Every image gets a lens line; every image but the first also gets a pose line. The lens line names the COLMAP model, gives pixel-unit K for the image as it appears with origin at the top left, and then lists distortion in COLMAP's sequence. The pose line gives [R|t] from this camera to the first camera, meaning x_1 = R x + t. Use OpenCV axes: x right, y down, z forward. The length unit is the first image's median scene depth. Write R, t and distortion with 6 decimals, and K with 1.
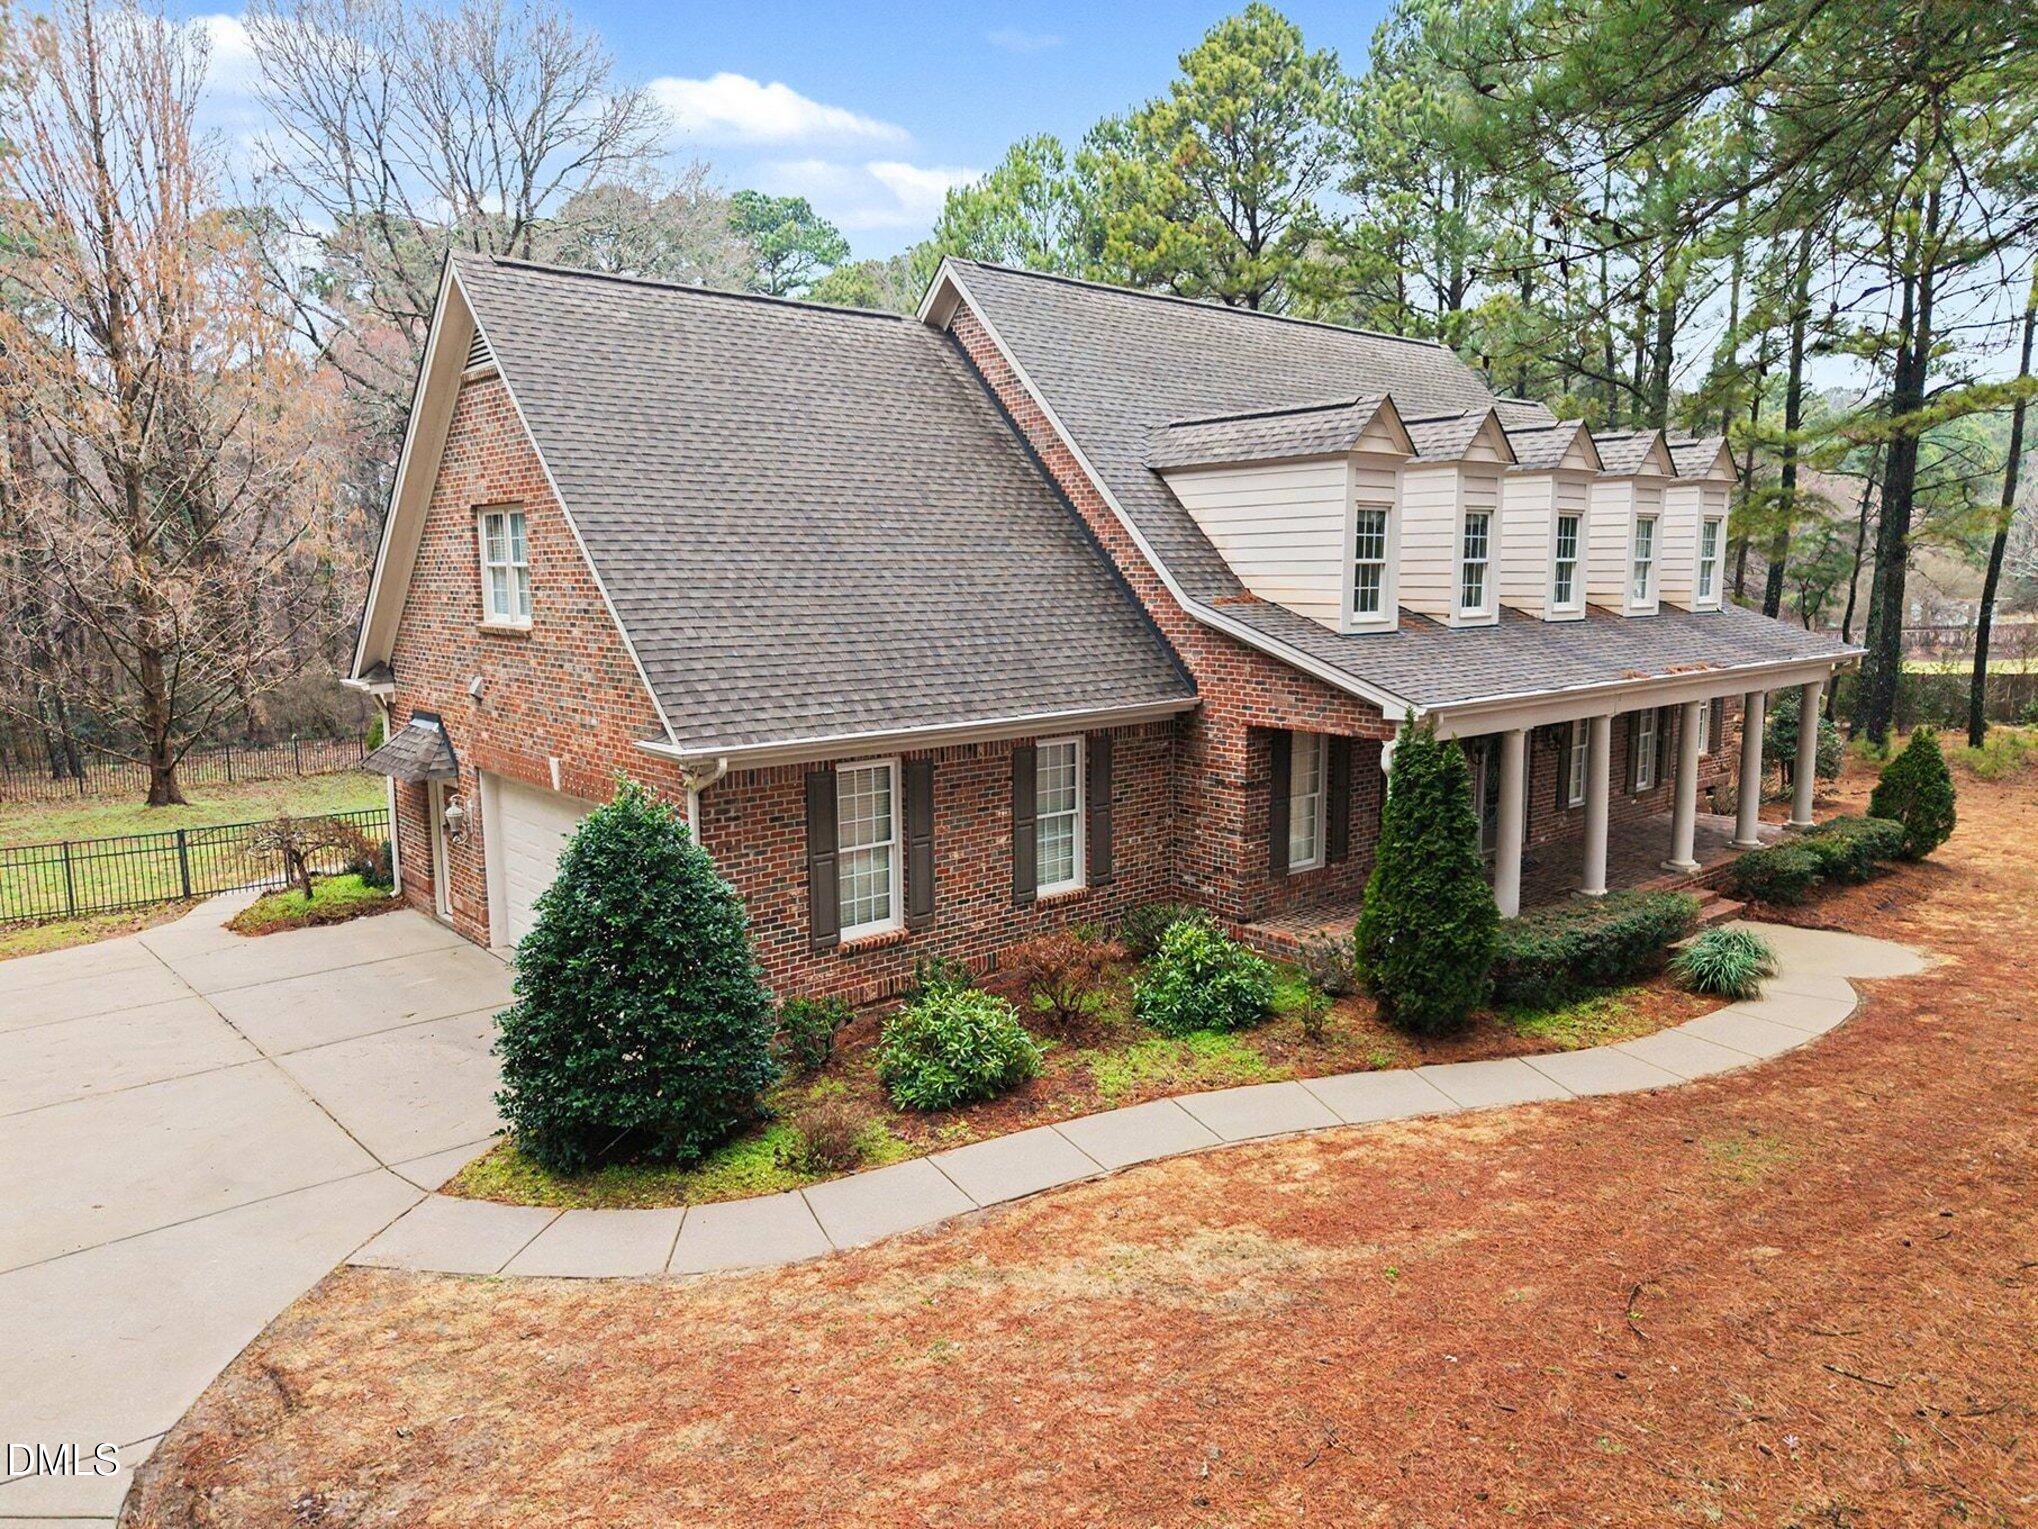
lens RADIAL K [[1383.6, 0, 1007.7], [0, 1383.6, 757.9], [0, 0, 1]] dist [0.072326, -0.138191]
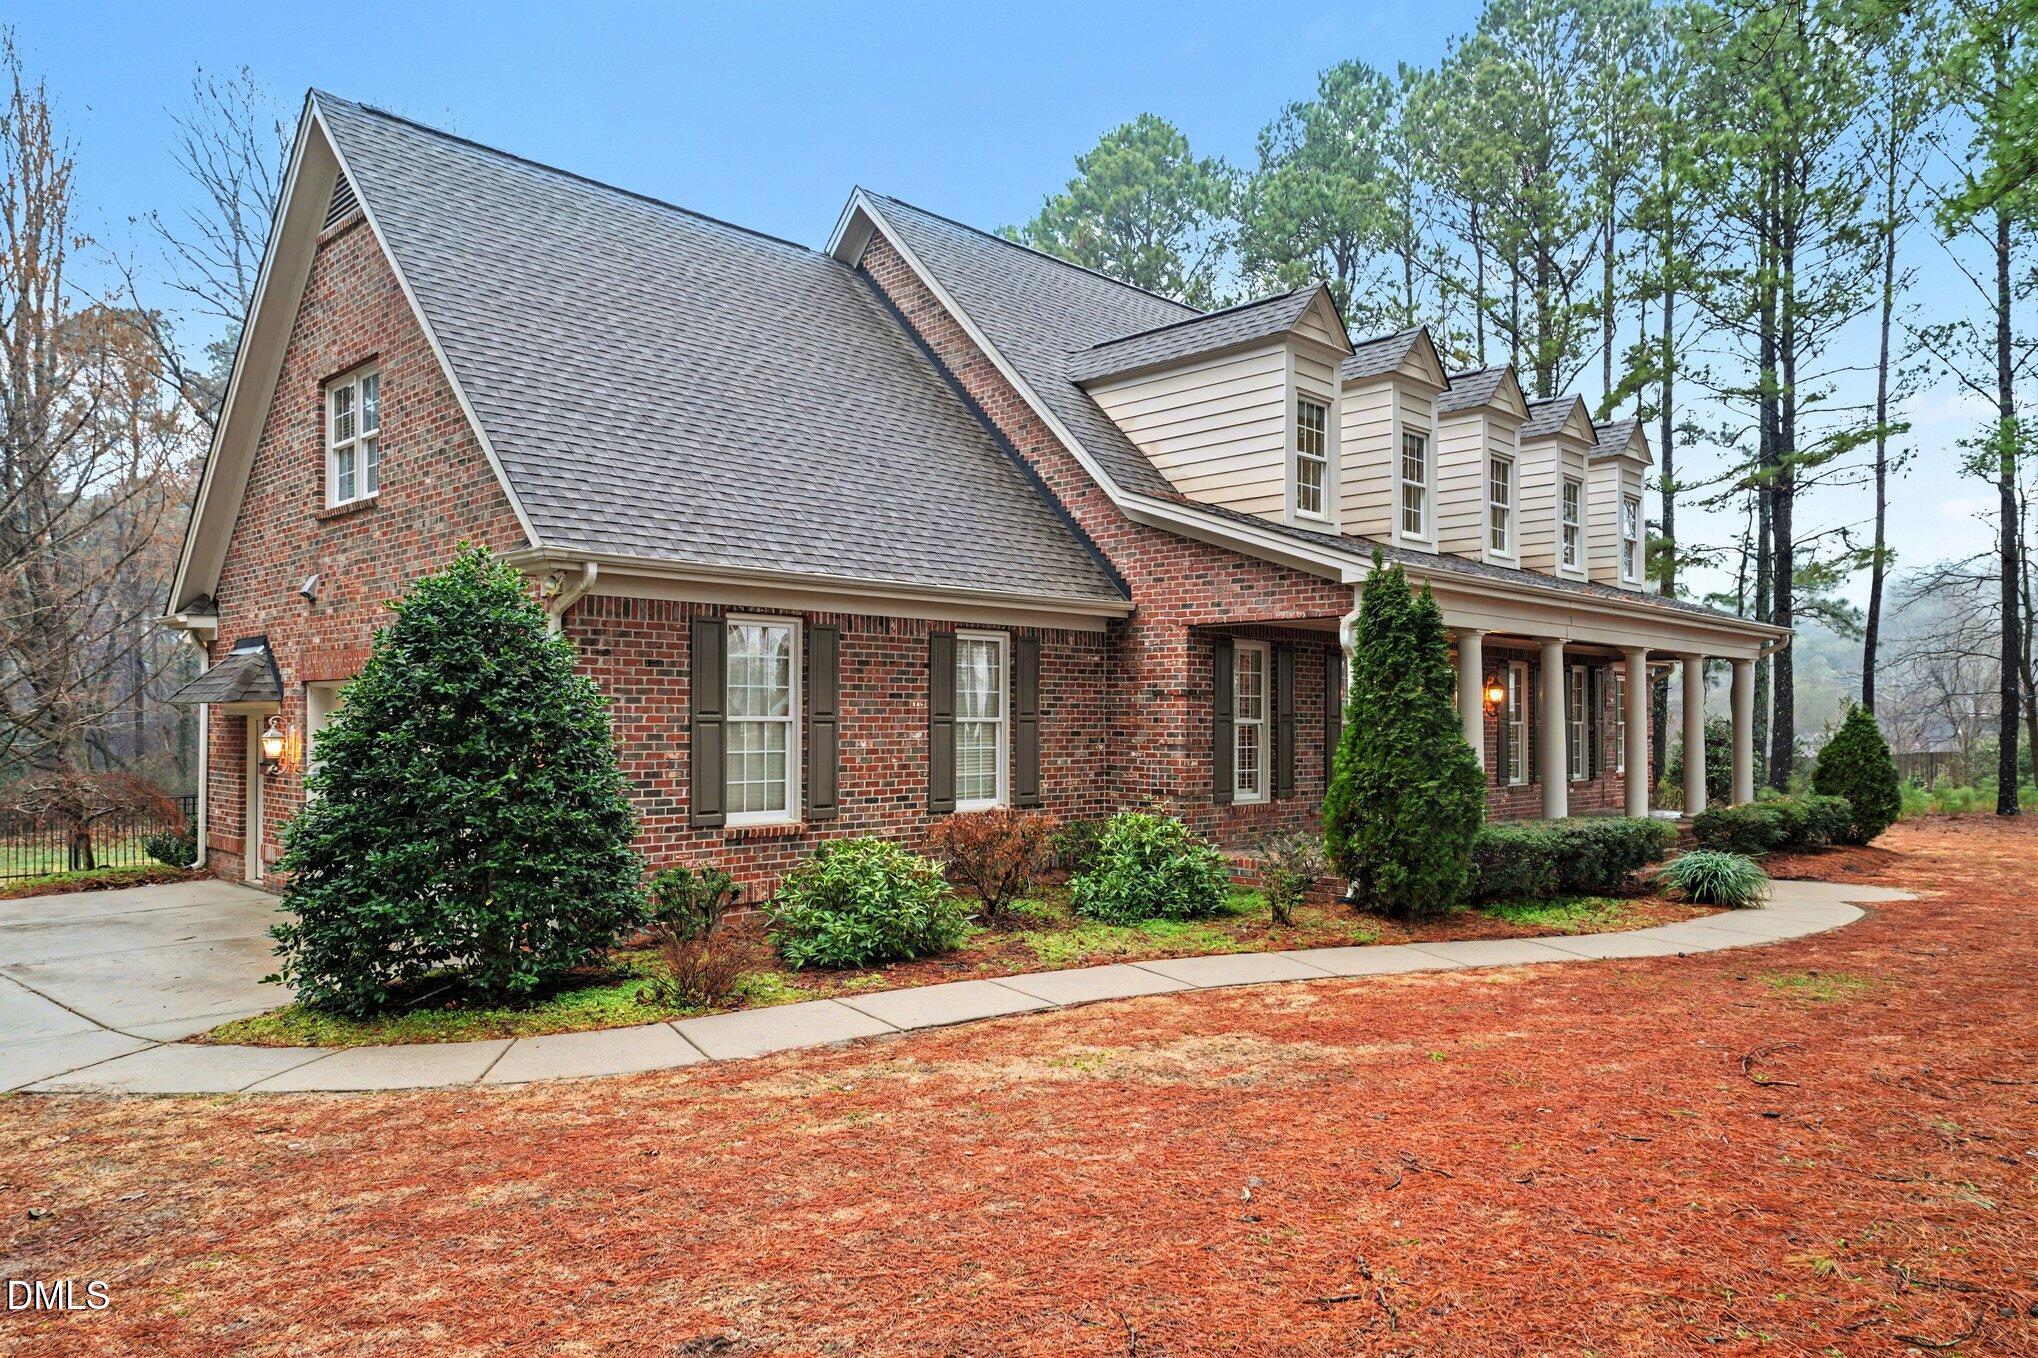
lens RADIAL K [[1388.0, 0, 1019.0], [0, 1388.0, 679.0], [0, 0, 1]] dist [-0.006304, 0.049414]
pose [[0.996277, 0.009760, 0.085655, -0.015330], [0.004365, 0.986586, -0.163185, 0.169969], [-0.086099, 0.162951, 0.982870, 0.132290]]
